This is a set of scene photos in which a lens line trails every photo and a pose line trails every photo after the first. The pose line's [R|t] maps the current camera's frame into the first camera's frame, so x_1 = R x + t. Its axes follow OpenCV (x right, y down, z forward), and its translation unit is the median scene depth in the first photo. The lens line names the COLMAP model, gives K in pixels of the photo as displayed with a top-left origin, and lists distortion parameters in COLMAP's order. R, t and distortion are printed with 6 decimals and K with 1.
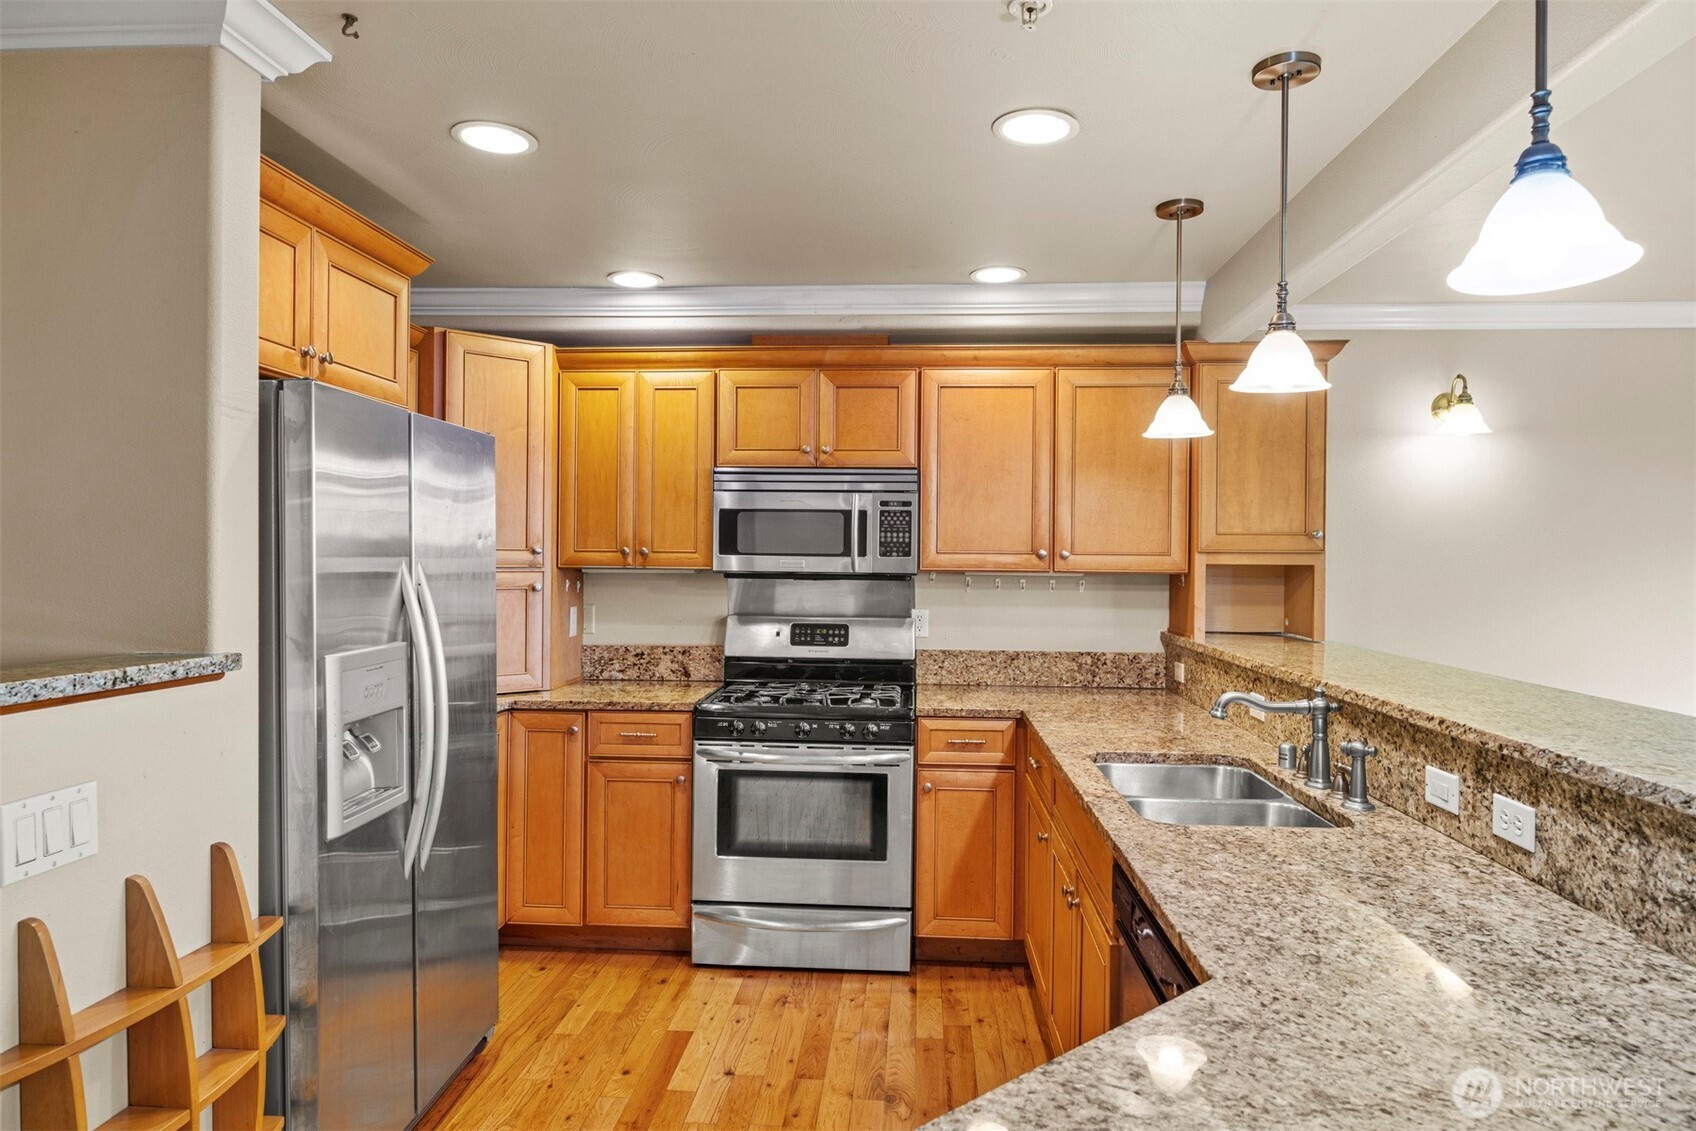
lens RADIAL K [[1020.8, 0, 850.8], [0, 1020.8, 563.3], [0, 0, 1]] dist [-0.010100, 0.003892]
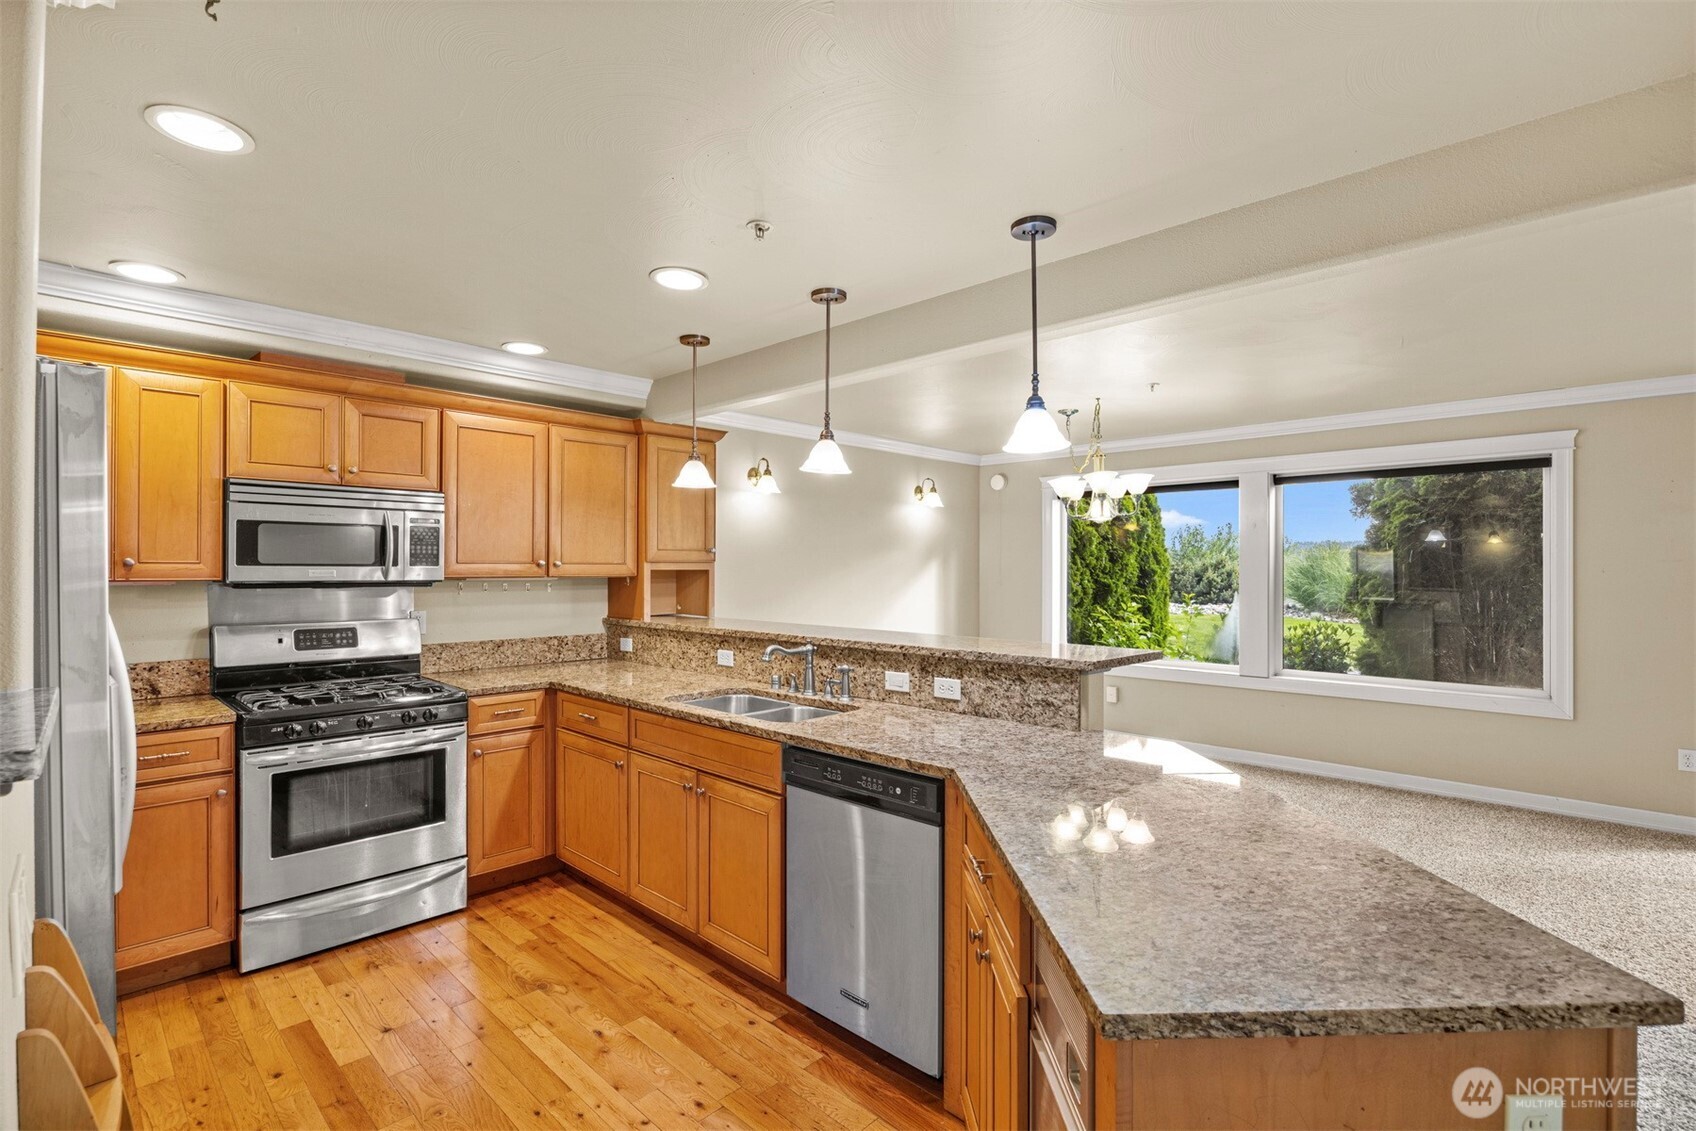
lens RADIAL K [[781.3, 0, 852.8], [0, 781.3, 565.4], [0, 0, 1]] dist [-0.014361, 0.000415]
pose [[0.637160, -0.005768, 0.770710, -0.345614], [0.008909, 0.999960, 0.000119, -0.003221], [-0.770680, 0.006791, 0.637186, 0.048824]]
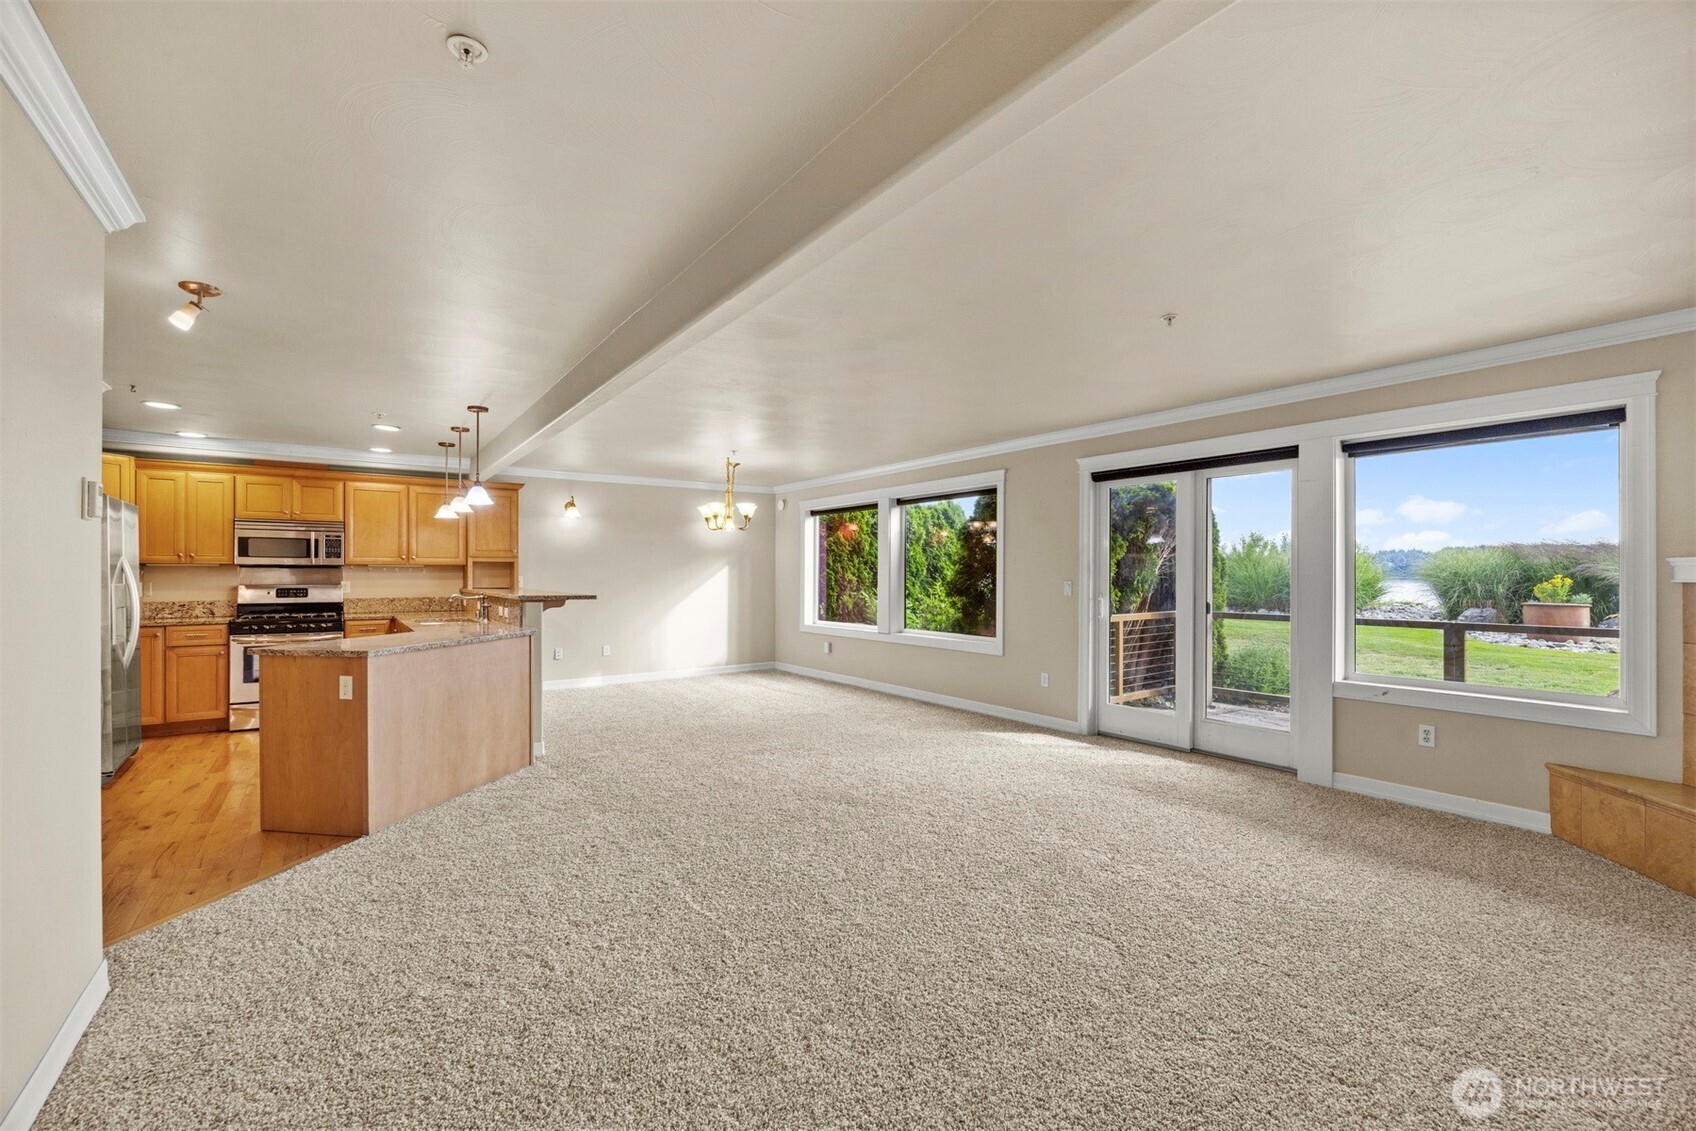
lens RADIAL K [[711.0, 0, 850.1], [0, 711.0, 573.3], [0, 0, 1]] dist [-0.009480, 0.000461]
pose [[0.769674, -0.008447, 0.638381, -0.088178], [0.010190, 0.999948, 0.000946, 0.042130], [-0.638355, 0.005777, 0.769720, -1.129679]]
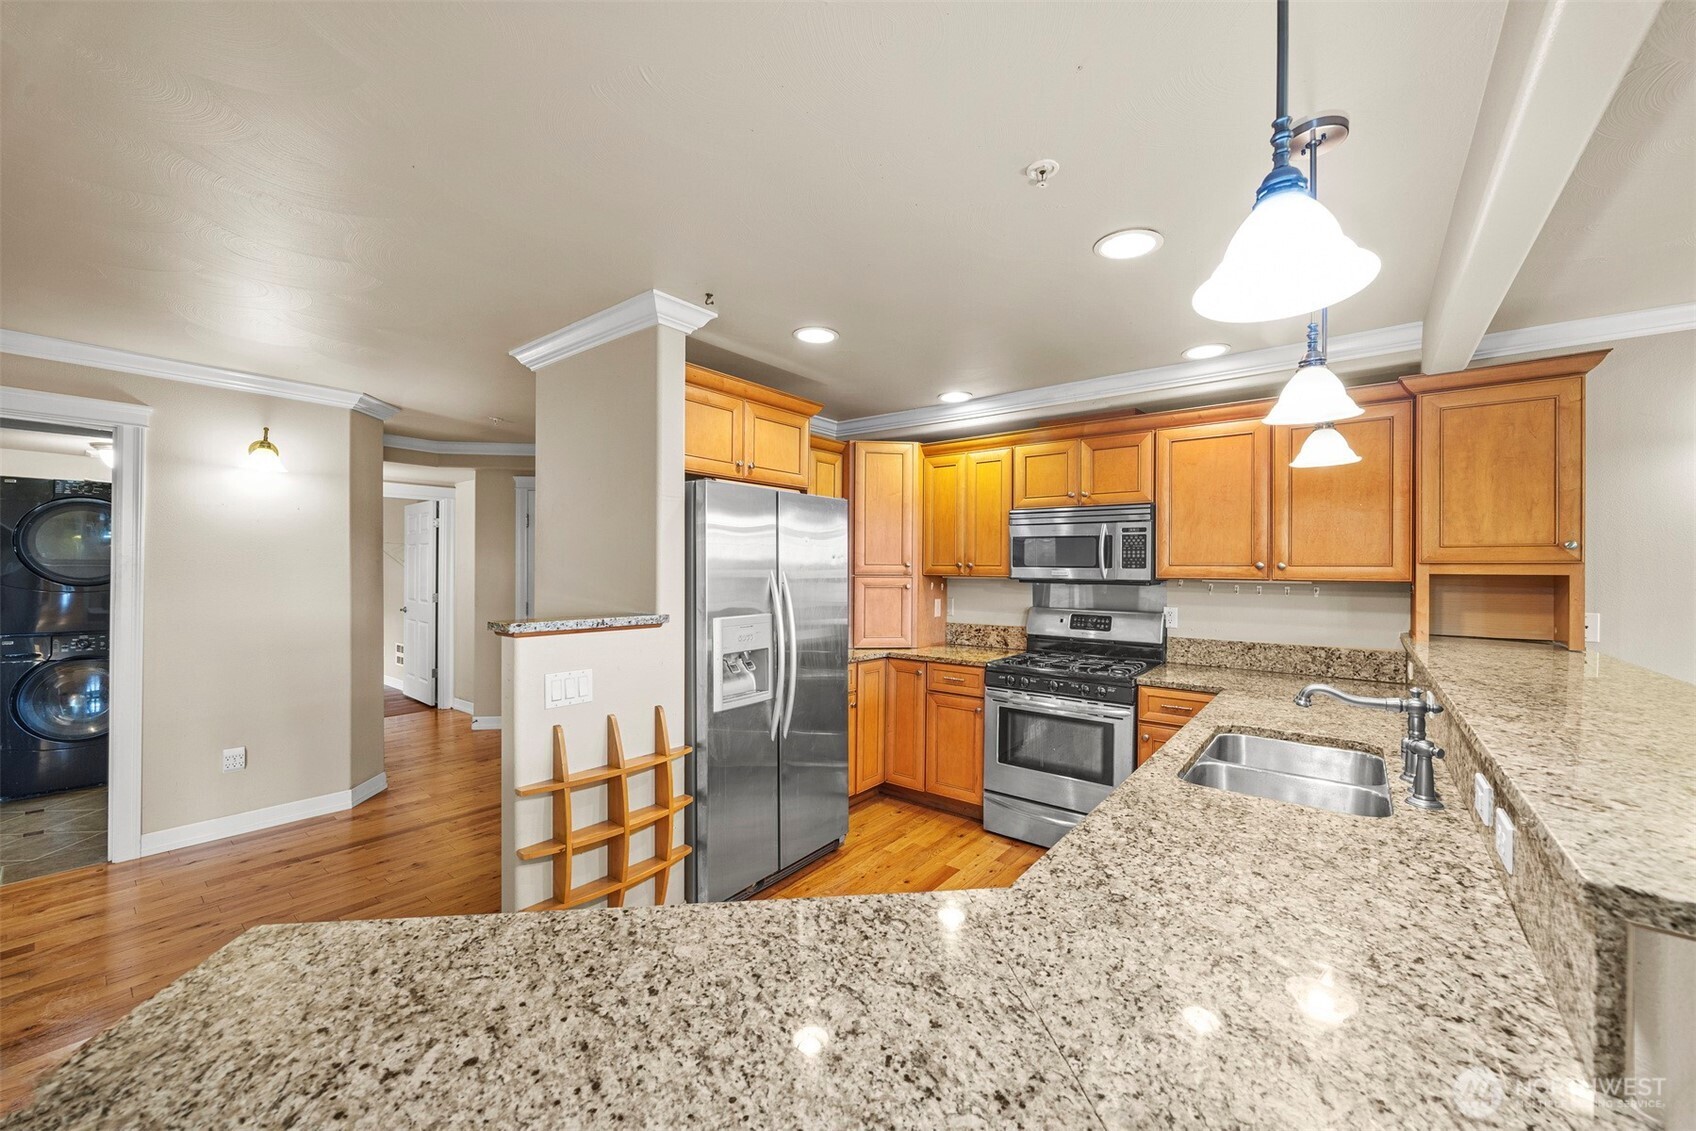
lens RADIAL K [[641.8, 0, 850.2], [0, 641.8, 567.2], [0, 0, 1]] dist [-0.003922, 0.000231]
pose [[0.824328, -0.003485, -0.566101, 0.226577], [-0.002448, 0.999950, -0.009722, 0.001684], [0.566107, 0.009400, 0.824278, 0.069482]]
